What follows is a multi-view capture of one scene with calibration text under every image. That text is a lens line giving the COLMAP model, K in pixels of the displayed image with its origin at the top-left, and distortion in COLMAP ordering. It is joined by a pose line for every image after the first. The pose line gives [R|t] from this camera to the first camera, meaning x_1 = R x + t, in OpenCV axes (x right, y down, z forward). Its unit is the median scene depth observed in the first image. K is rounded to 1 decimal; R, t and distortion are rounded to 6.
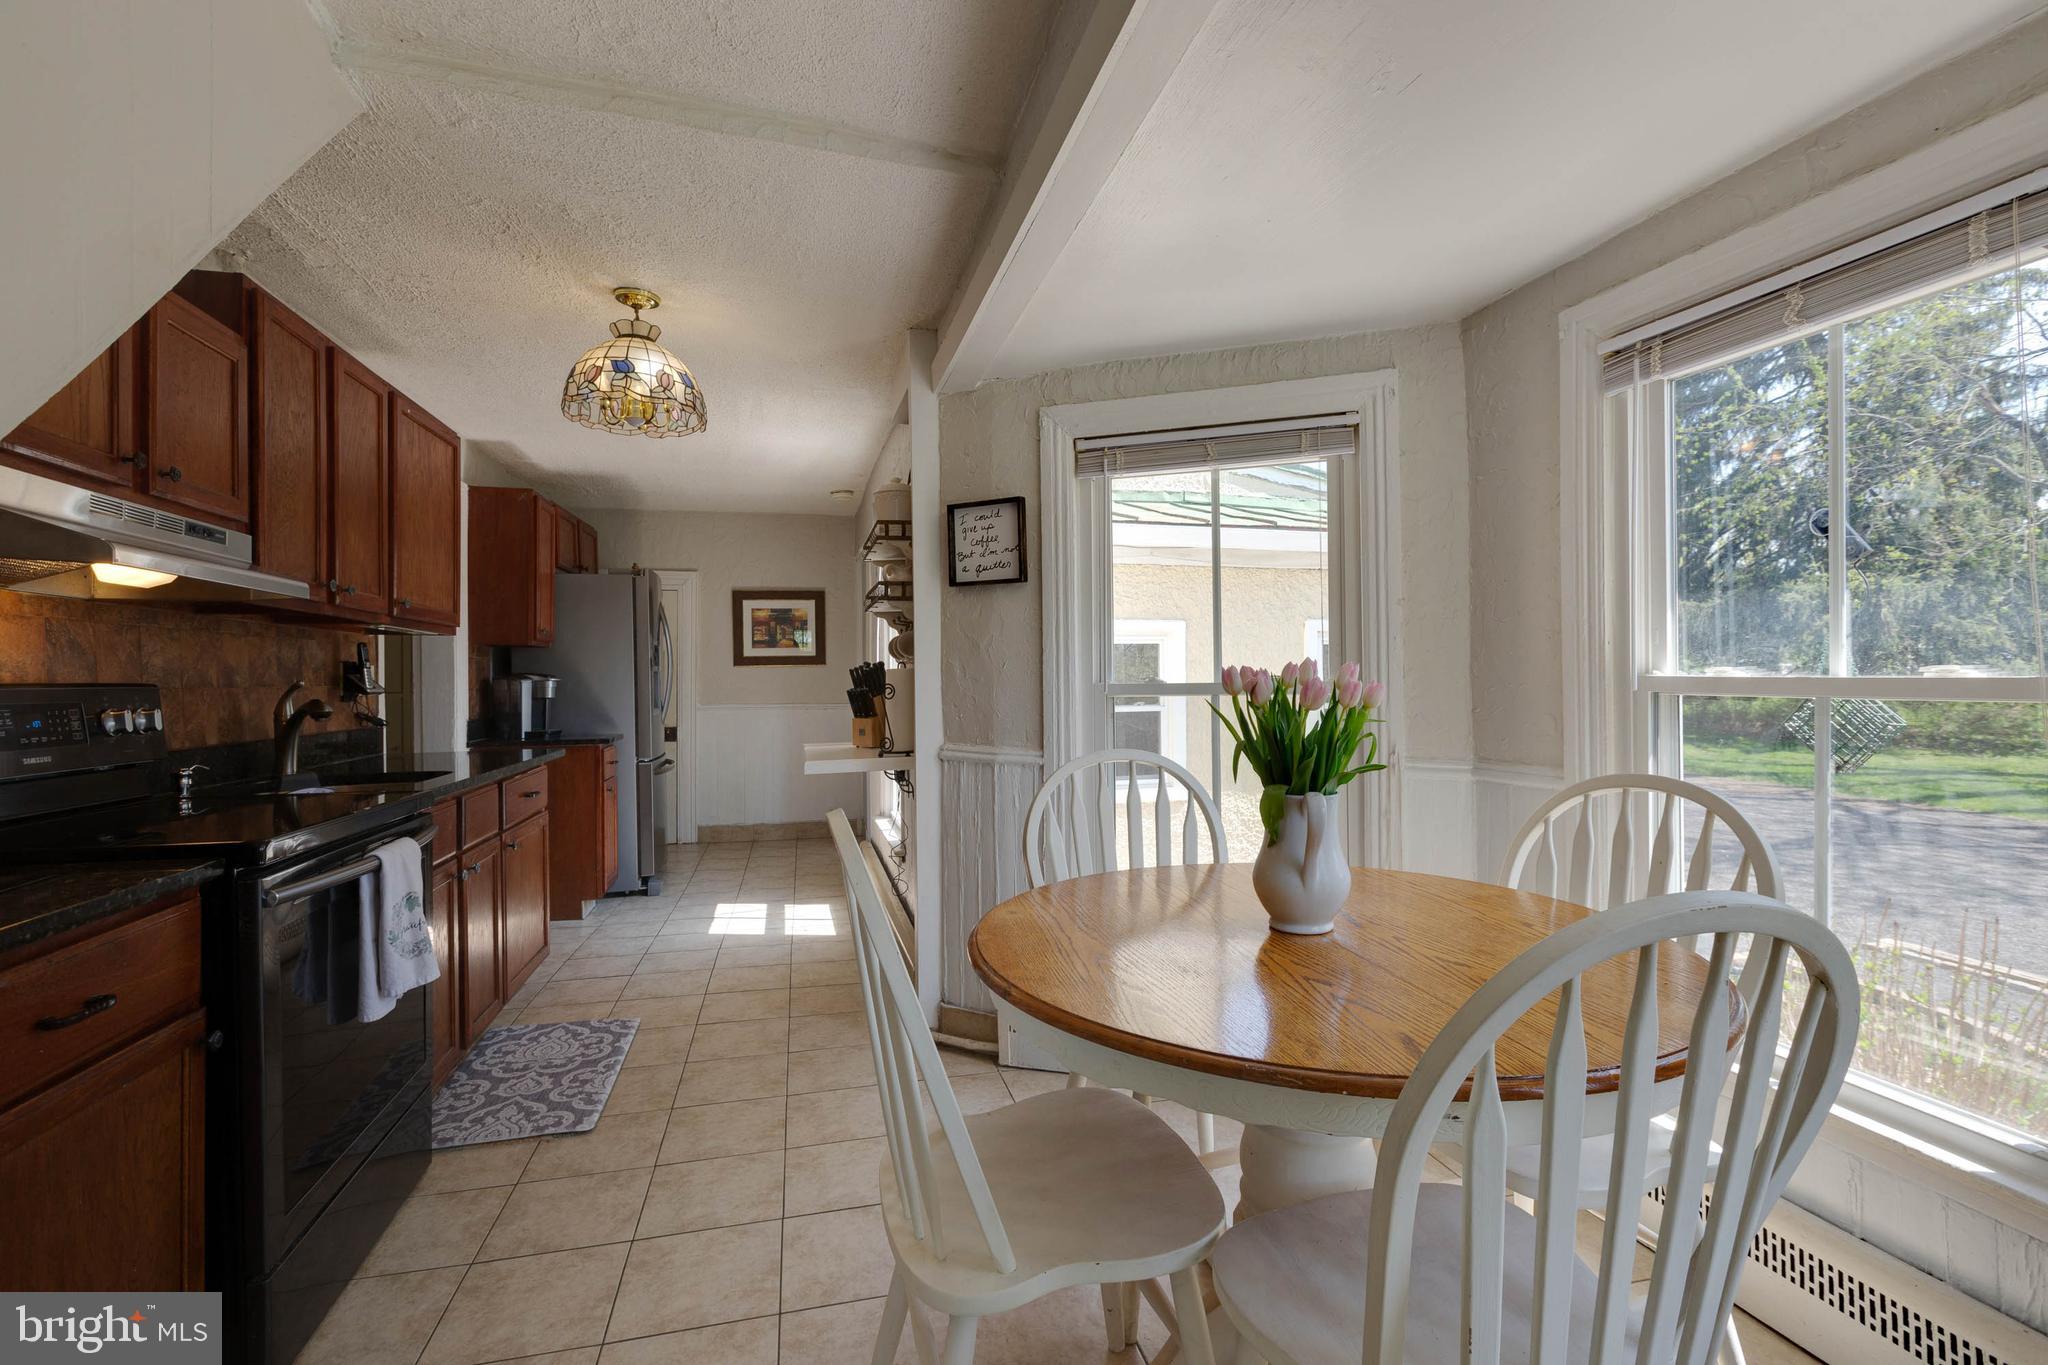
lens RADIAL K [[928.4, 0, 1024.6], [0, 928.4, 676.2], [0, 0, 1]] dist [0.001577, -0.000747]
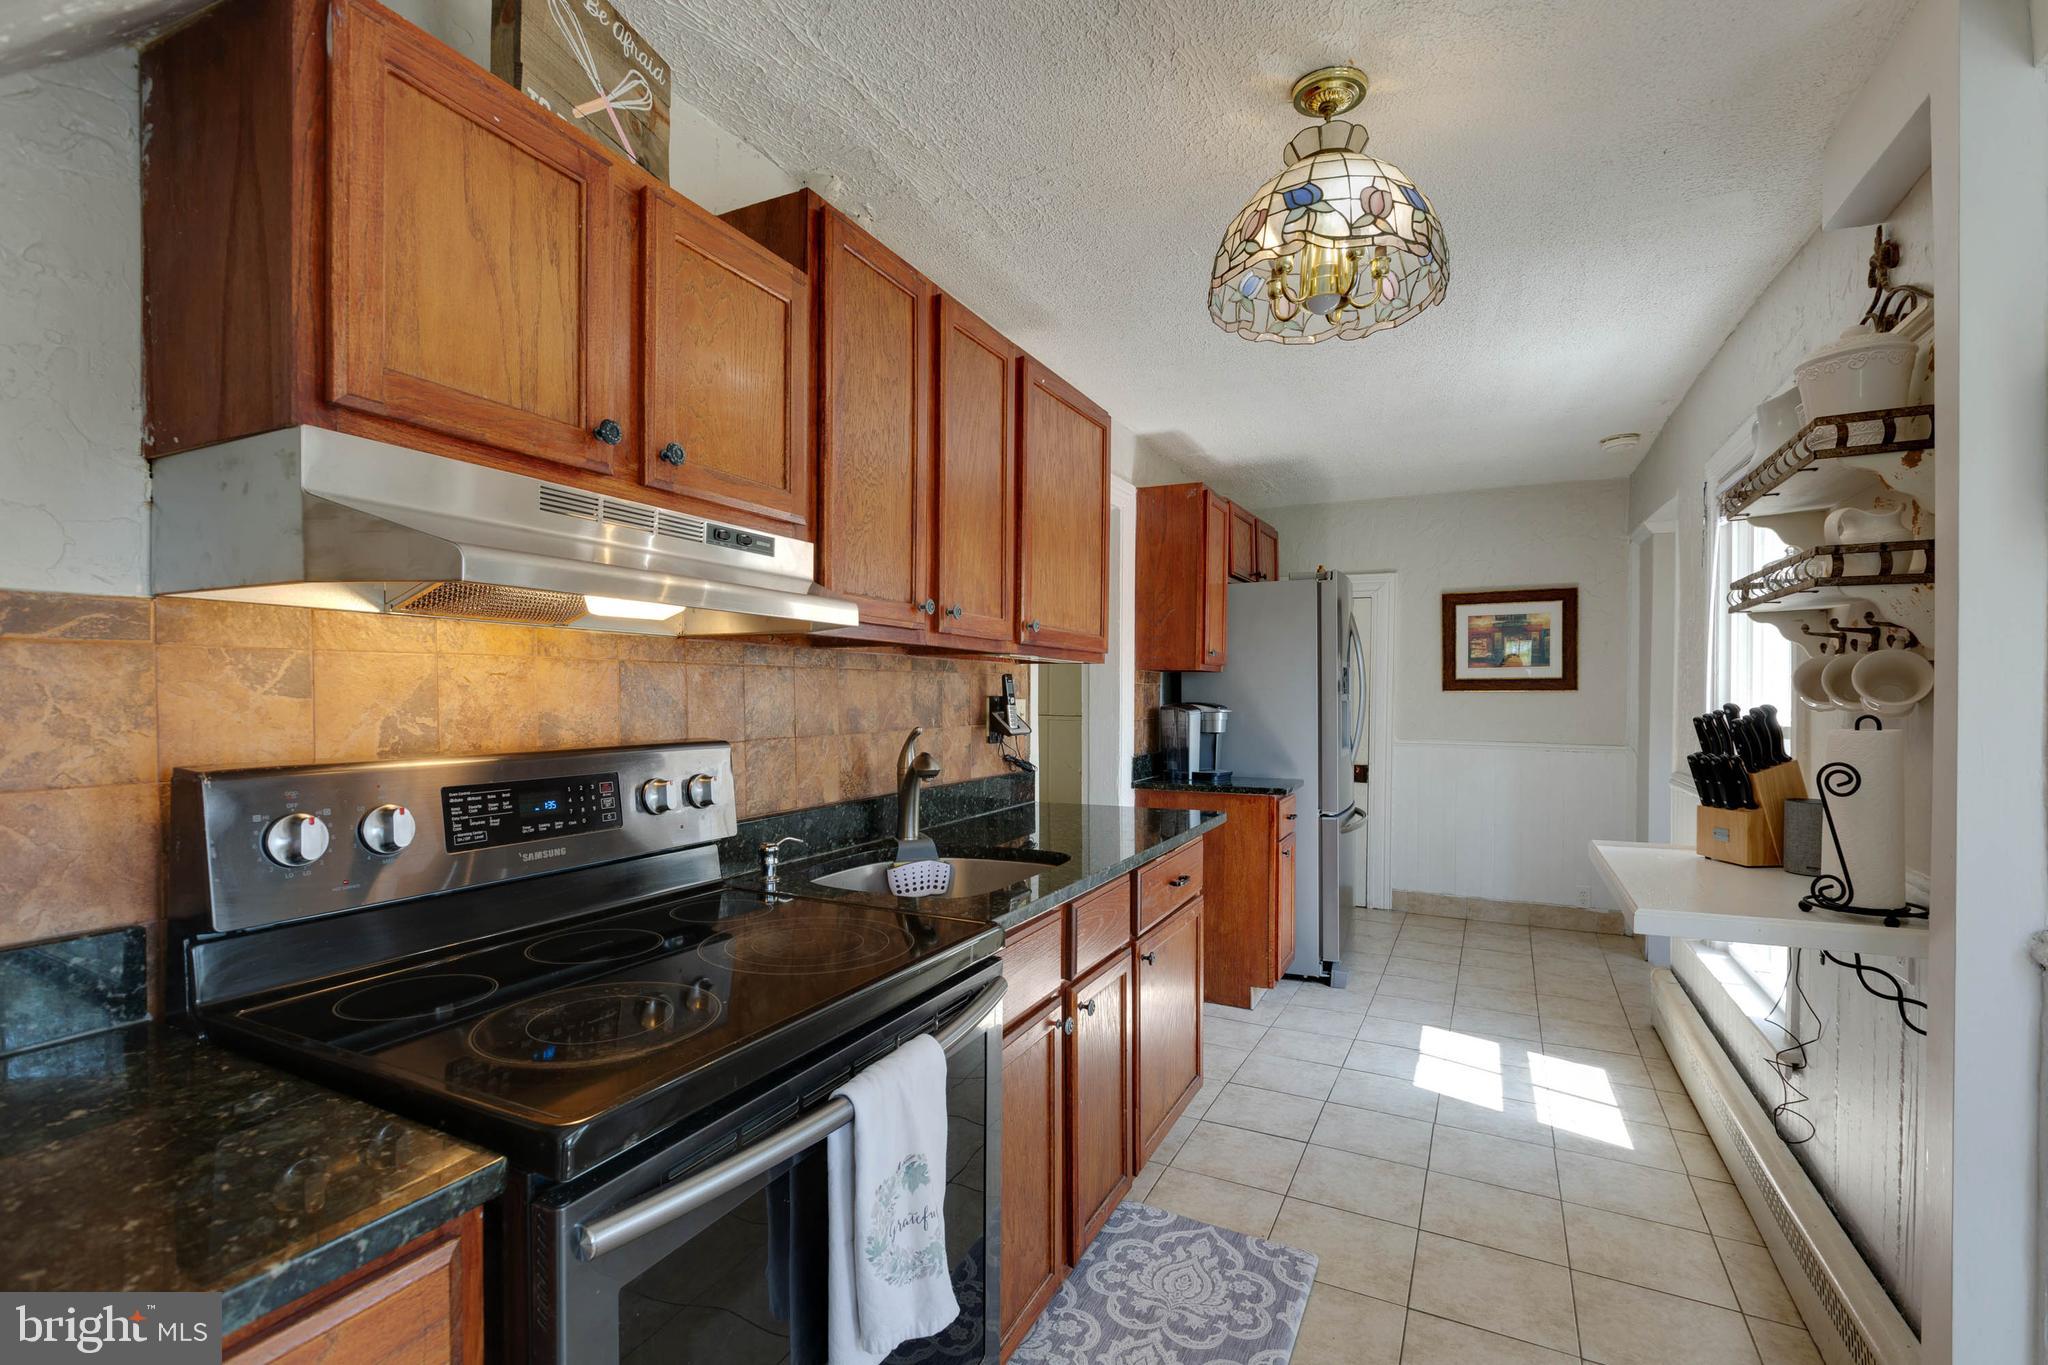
lens RADIAL K [[928.4, 0, 1019.8], [0, 928.4, 696.9], [0, 0, 1]] dist [0.001577, -0.000747]
pose [[0.757797, 0.016338, -0.652286, -0.159857], [-0.009472, 0.999857, 0.014039, -0.029252], [0.652422, -0.004461, 0.757843, 0.386933]]
